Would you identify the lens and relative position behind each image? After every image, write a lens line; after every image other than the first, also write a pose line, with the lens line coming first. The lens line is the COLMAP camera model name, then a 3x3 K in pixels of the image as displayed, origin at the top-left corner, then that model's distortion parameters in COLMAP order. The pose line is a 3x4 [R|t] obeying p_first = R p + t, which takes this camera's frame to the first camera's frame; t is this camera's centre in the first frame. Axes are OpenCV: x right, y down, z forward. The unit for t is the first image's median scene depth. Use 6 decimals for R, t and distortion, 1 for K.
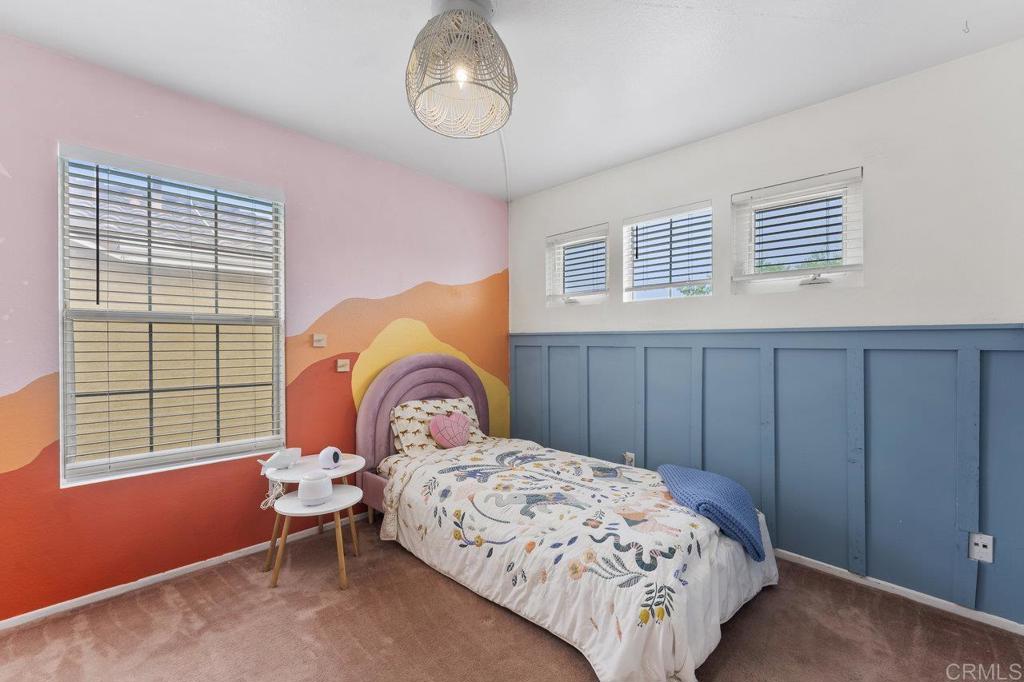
lens RADIAL K [[418.0, 0, 509.5], [0, 418.0, 345.2], [0, 0, 1]] dist [0.000084, -0.001095]
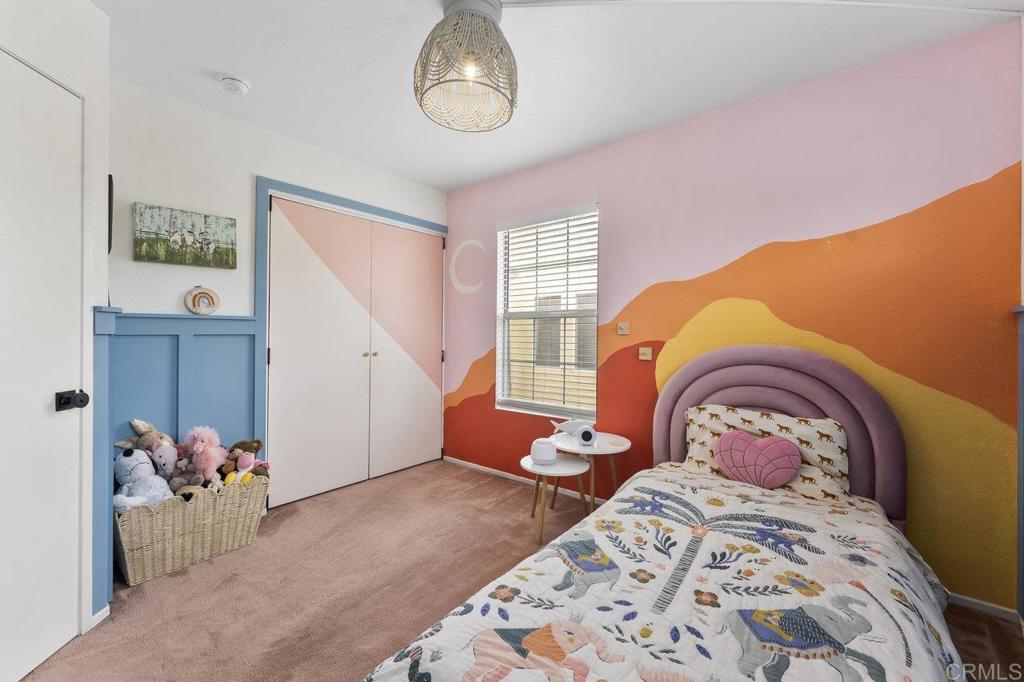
lens RADIAL K [[418.0, 0, 508.5], [0, 418.0, 333.9], [0, 0, 1]] dist [0.000084, -0.001095]
pose [[0.104843, 0.001374, -0.994488, 0.602954], [-0.006344, 0.999980, 0.000713, 0.003980], [0.994469, 0.006234, 0.104850, 0.645890]]
